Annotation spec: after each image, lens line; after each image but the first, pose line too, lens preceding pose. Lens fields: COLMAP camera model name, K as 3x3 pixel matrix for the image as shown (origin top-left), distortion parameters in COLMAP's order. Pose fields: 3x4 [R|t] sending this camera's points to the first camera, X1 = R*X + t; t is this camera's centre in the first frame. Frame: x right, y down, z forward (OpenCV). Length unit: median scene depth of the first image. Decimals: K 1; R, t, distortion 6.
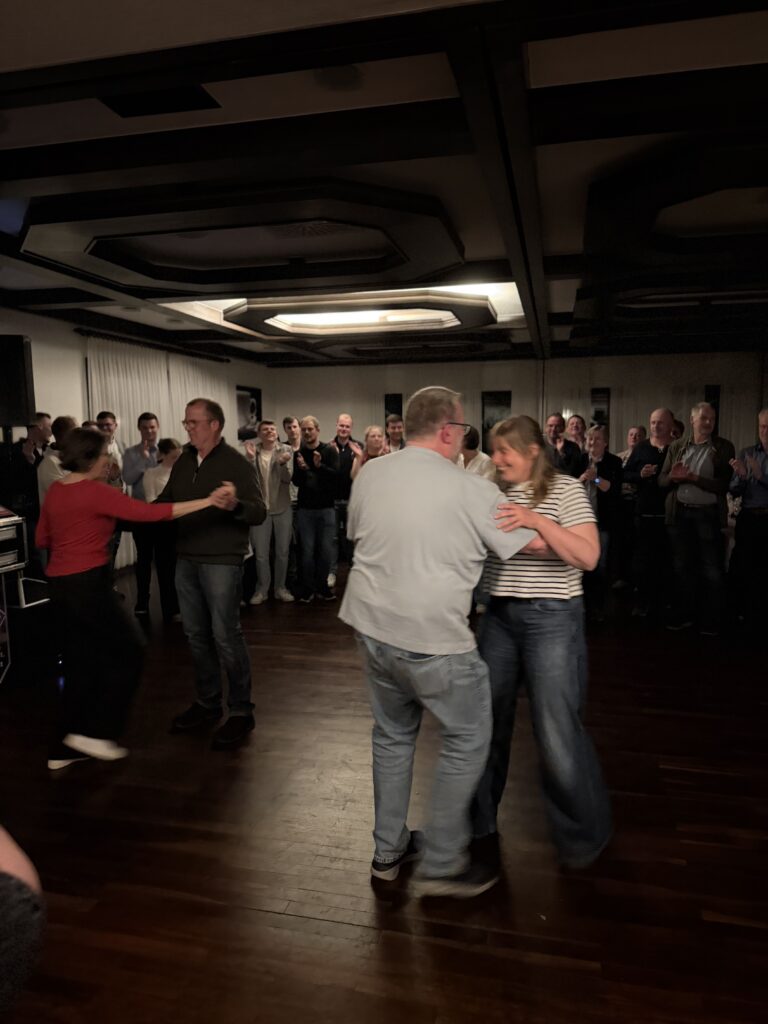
lens RADIAL K [[736.2, 0, 384.0], [0, 736.2, 512.0], [0, 0, 1]] dist [0.110938, -0.126091]
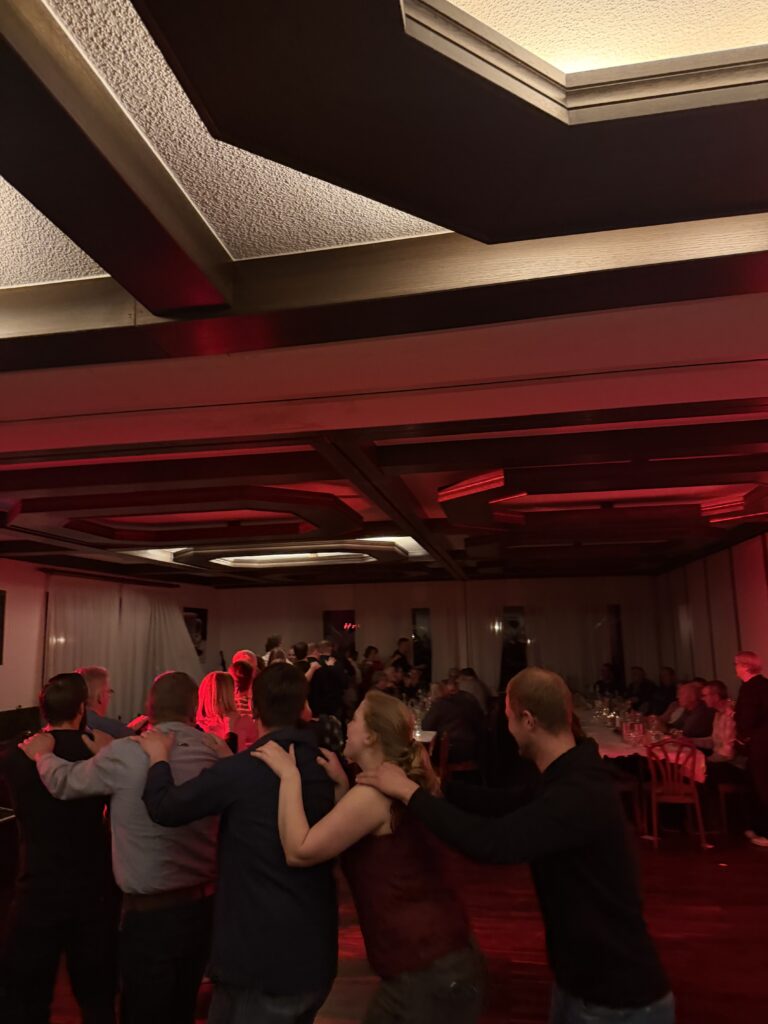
lens RADIAL K [[736.2, 0, 384.0], [0, 736.2, 512.0], [0, 0, 1]] dist [0.110938, -0.126091]
pose [[0.998260, -0.000016, 0.058974, 0.042629], [0.015902, 0.963034, -0.268910, -0.010774], [-0.056790, 0.269379, 0.961358, -0.147438]]
